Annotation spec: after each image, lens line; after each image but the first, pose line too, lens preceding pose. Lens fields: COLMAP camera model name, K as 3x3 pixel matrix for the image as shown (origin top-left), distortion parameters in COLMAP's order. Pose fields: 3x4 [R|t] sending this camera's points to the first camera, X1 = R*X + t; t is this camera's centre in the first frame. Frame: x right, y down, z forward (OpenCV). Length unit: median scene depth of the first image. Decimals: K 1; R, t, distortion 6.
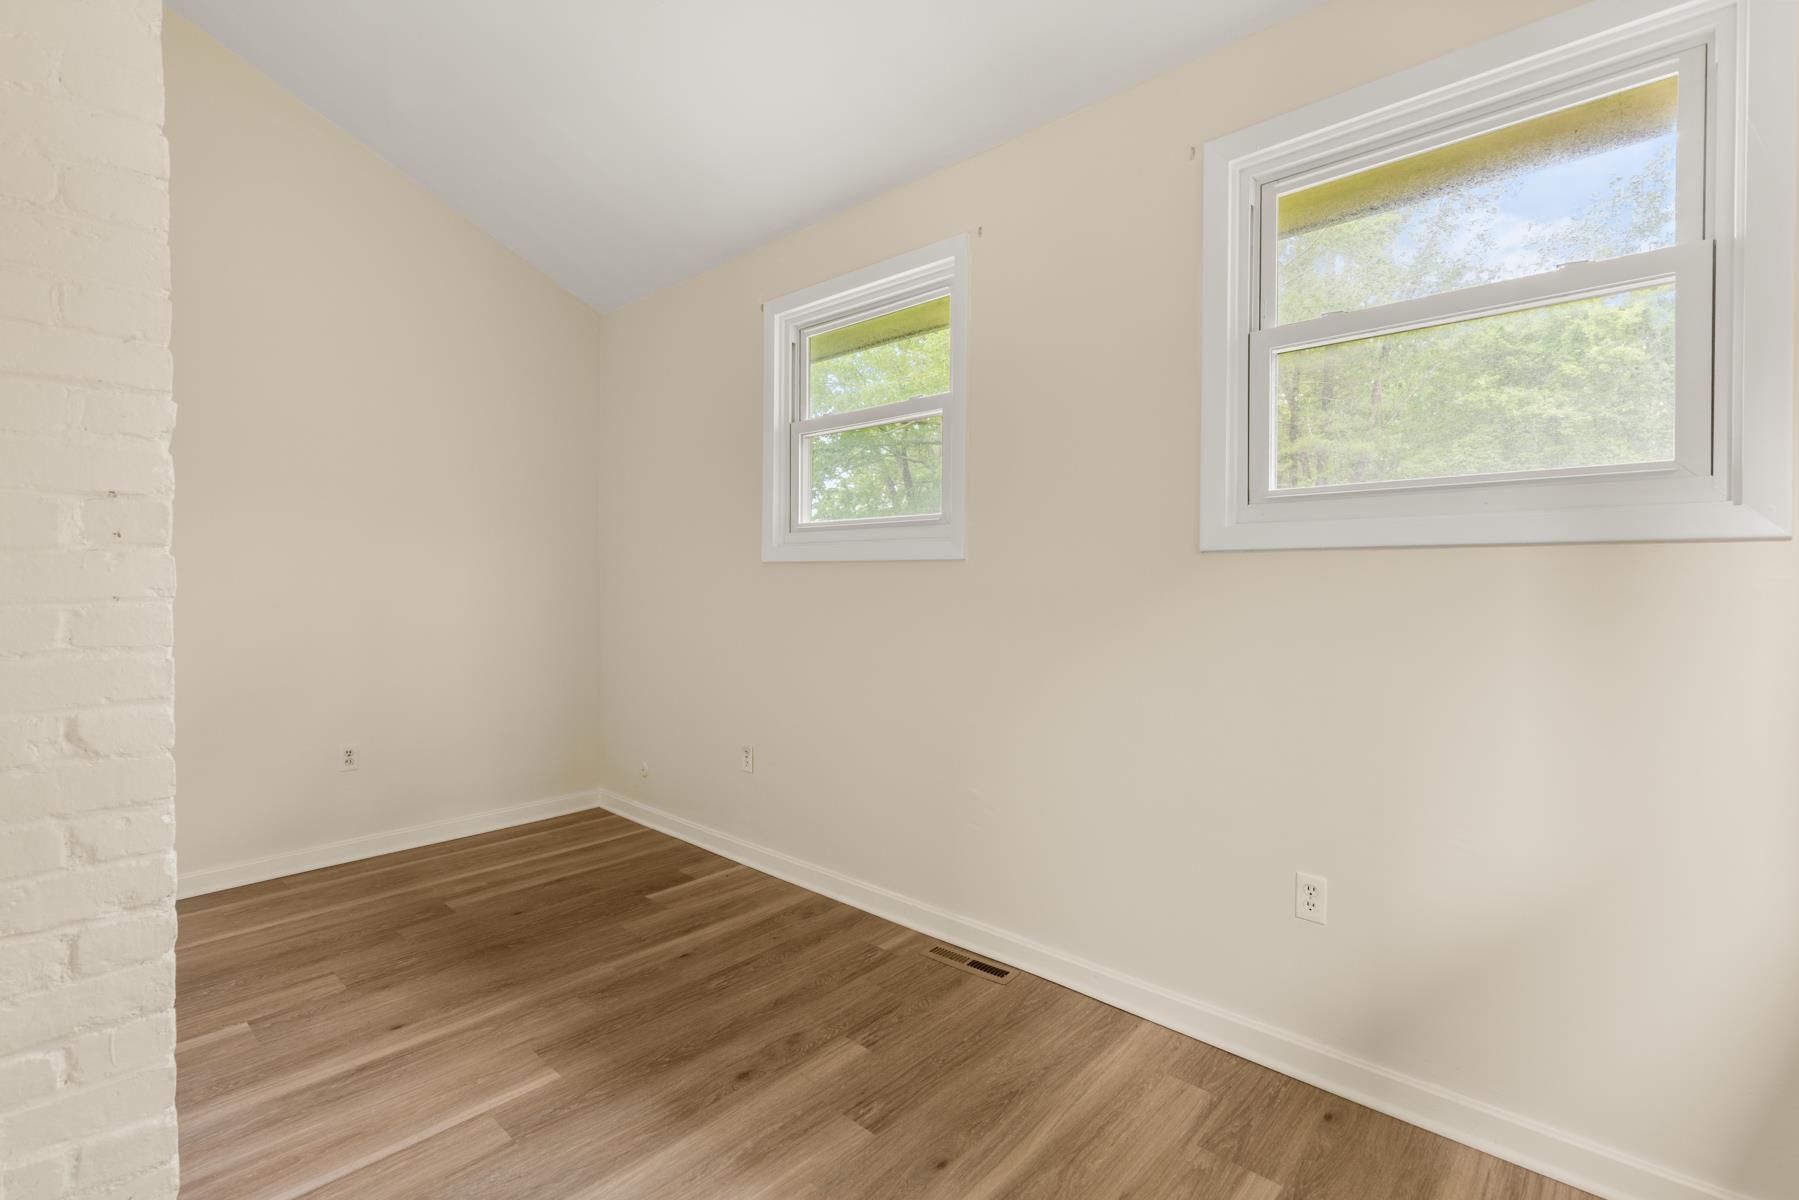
lens RADIAL K [[817.5, 0, 908.0], [0, 817.5, 584.2], [0, 0, 1]] dist [0.001732, 0.000656]
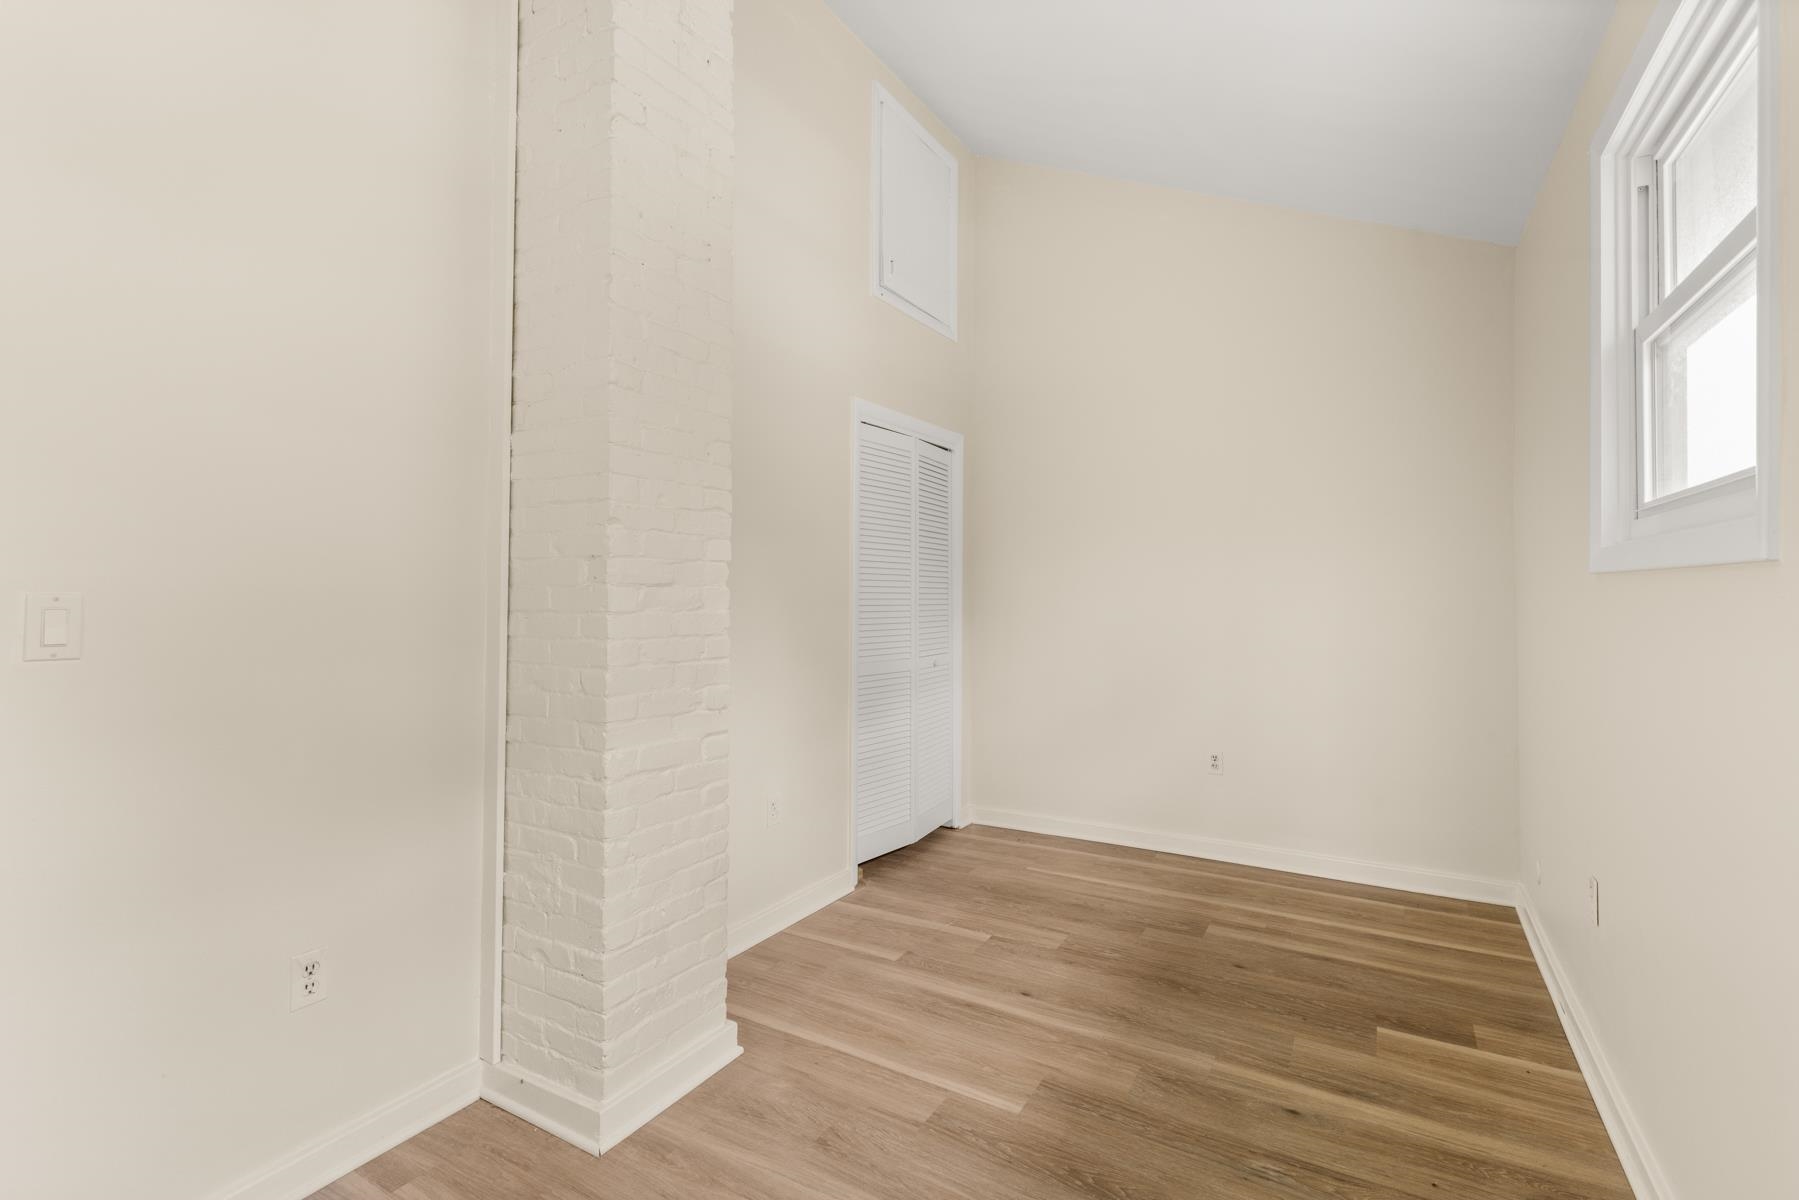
lens RADIAL K [[817.5, 0, 908.0], [0, 817.5, 584.2], [0, 0, 1]] dist [0.001732, 0.000656]
pose [[0.210624, -0.007135, -0.977541, 0.365121], [-0.011036, 0.999892, -0.009676, -0.009187], [0.977505, 0.012826, 0.210523, 0.485803]]
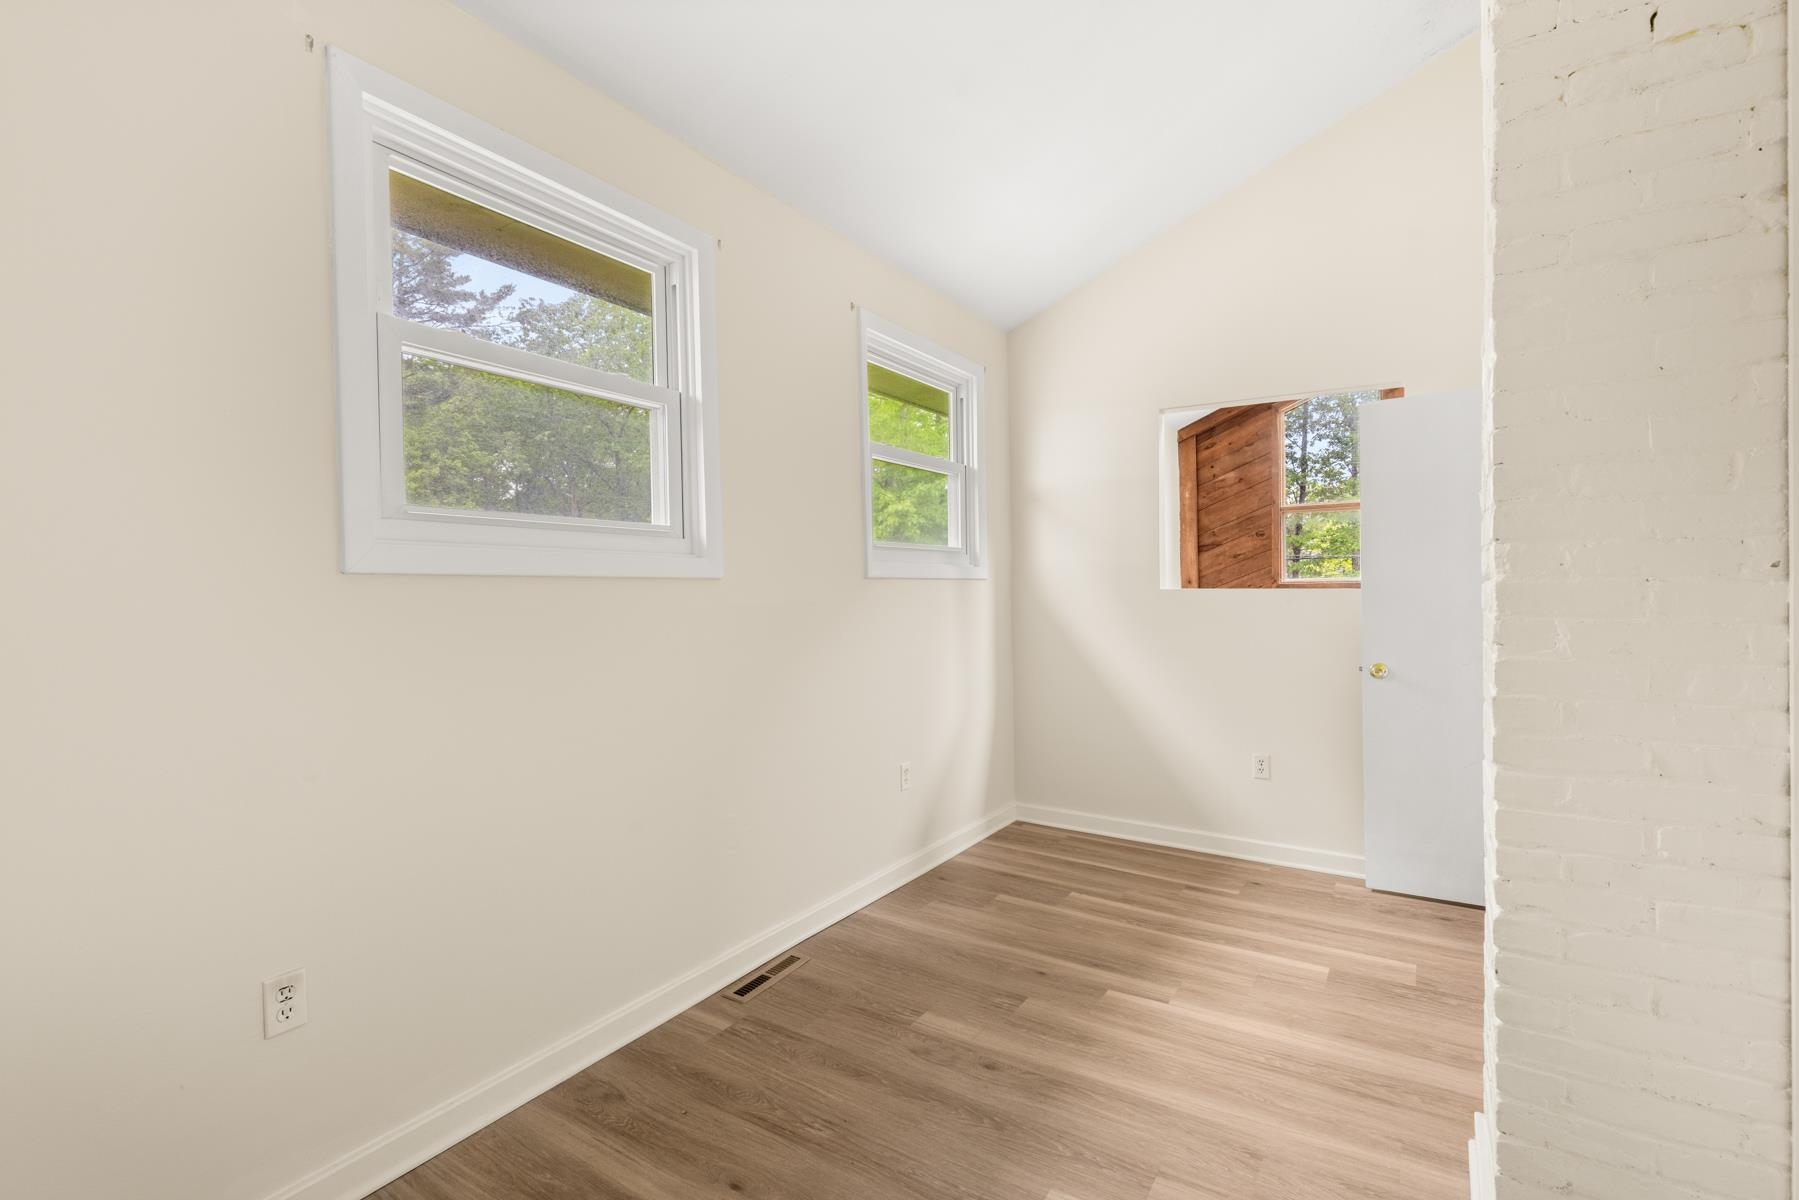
lens RADIAL K [[809.6, 0, 903.3], [0, 809.6, 605.6], [0, 0, 1]] dist [0.000113, -0.000121]
pose [[-0.160601, -0.016973, 0.986873, -0.889766], [0.022241, 0.999536, 0.020810, -0.014539], [-0.986769, 0.025292, -0.160149, 0.931348]]
